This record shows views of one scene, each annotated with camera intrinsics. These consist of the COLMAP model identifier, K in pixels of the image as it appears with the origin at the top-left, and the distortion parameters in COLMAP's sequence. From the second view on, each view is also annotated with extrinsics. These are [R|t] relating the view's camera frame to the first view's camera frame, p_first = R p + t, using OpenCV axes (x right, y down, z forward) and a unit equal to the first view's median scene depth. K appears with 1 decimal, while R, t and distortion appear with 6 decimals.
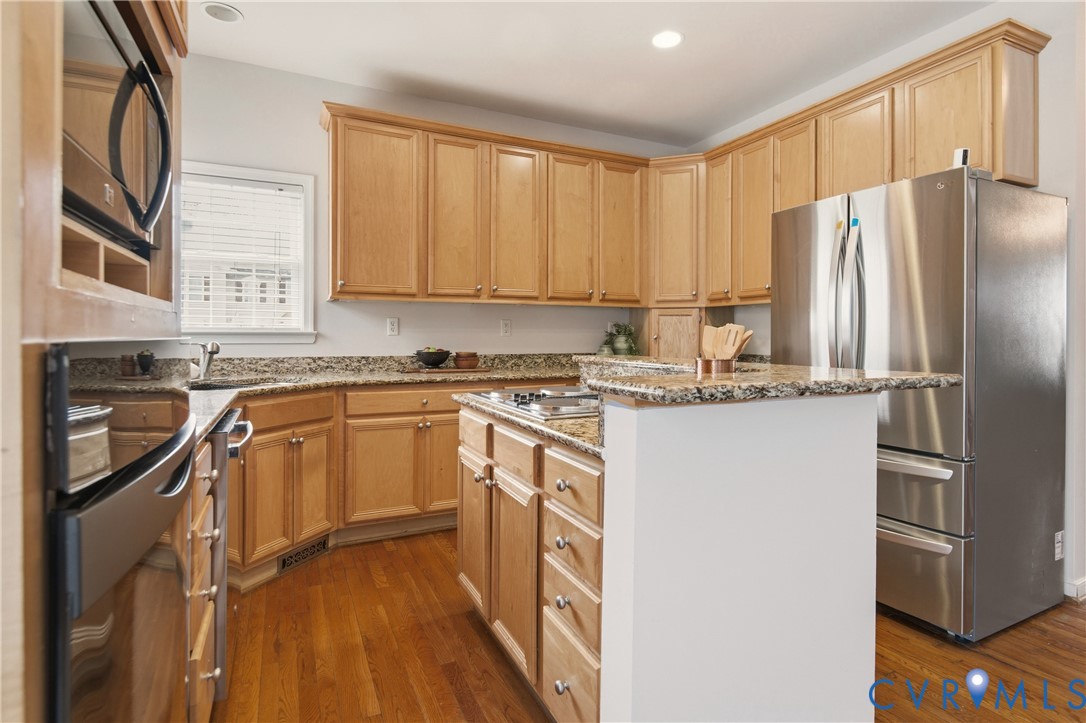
lens RADIAL K [[545.9, 0, 565.5], [0, 545.9, 341.0], [0, 0, 1]] dist [-0.000214, -0.000173]
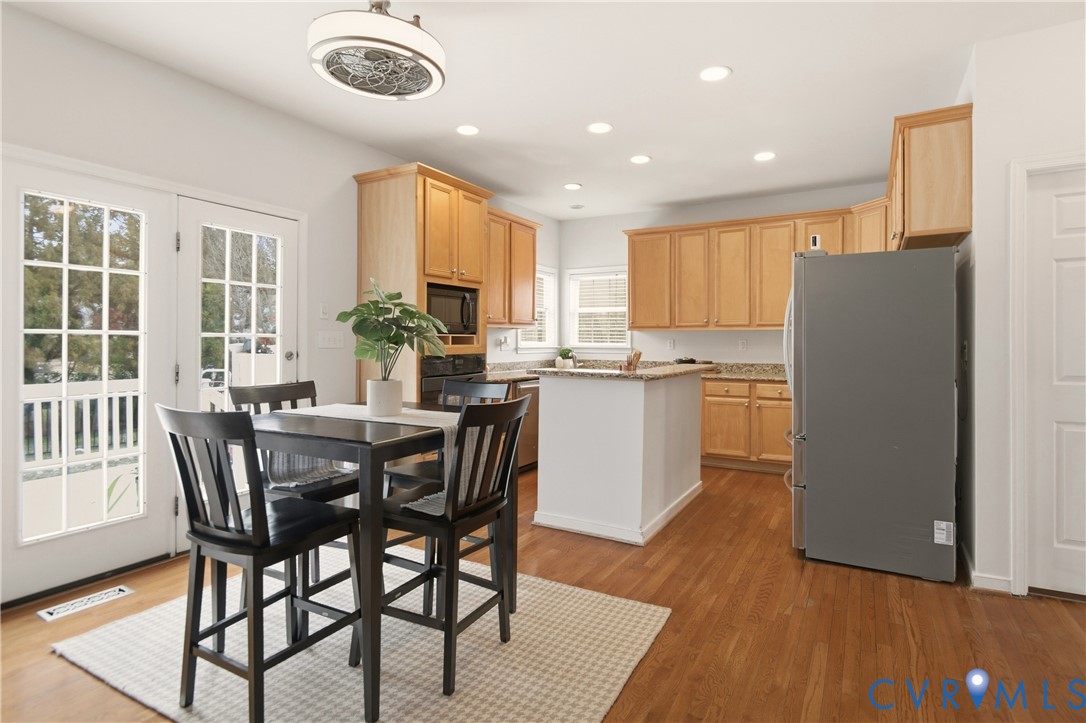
lens RADIAL K [[545.9, 0, 565.5], [0, 545.9, 341.0], [0, 0, 1]] dist [-0.000214, -0.000173]
pose [[0.564802, 0.003024, -0.825221, 0.979729], [-0.005873, 0.999983, -0.000355, -0.037637], [0.825205, 0.005047, 0.564810, -0.257000]]
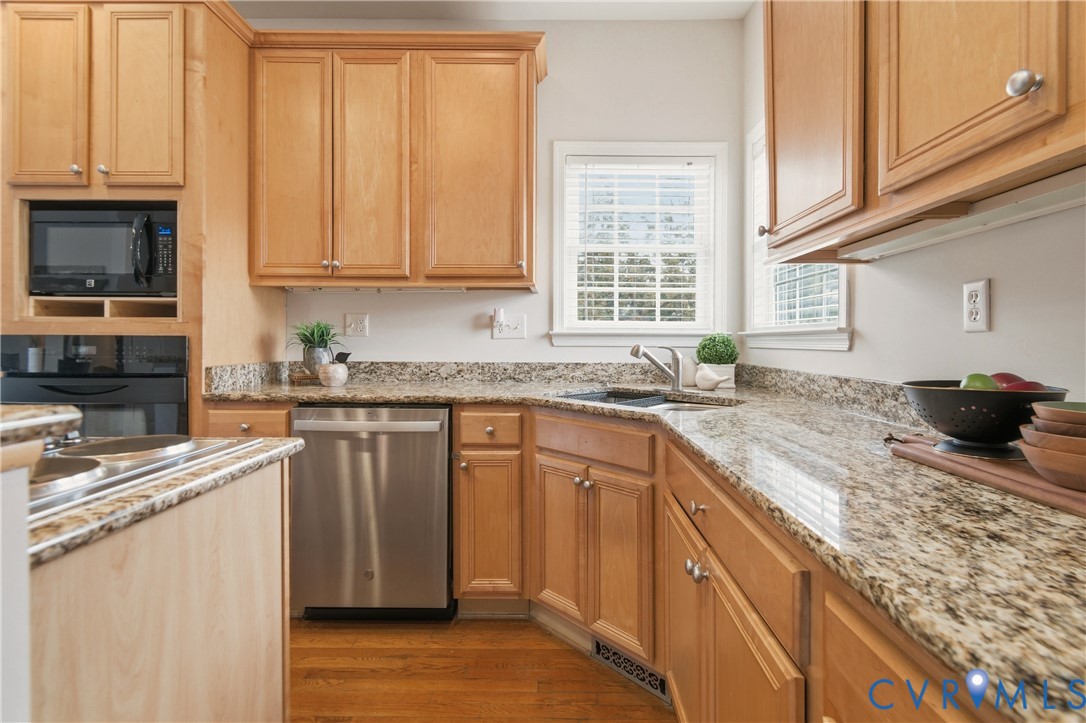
lens RADIAL K [[504.0, 0, 545.1], [0, 504.0, 341.8], [0, 0, 1]] dist [-0.001362, -0.000016]
pose [[-0.448648, 0.003719, -0.893701, 0.093218], [-0.005515, 0.999961, 0.006930, -0.006131], [0.893692, 0.008038, -0.448610, 0.963175]]
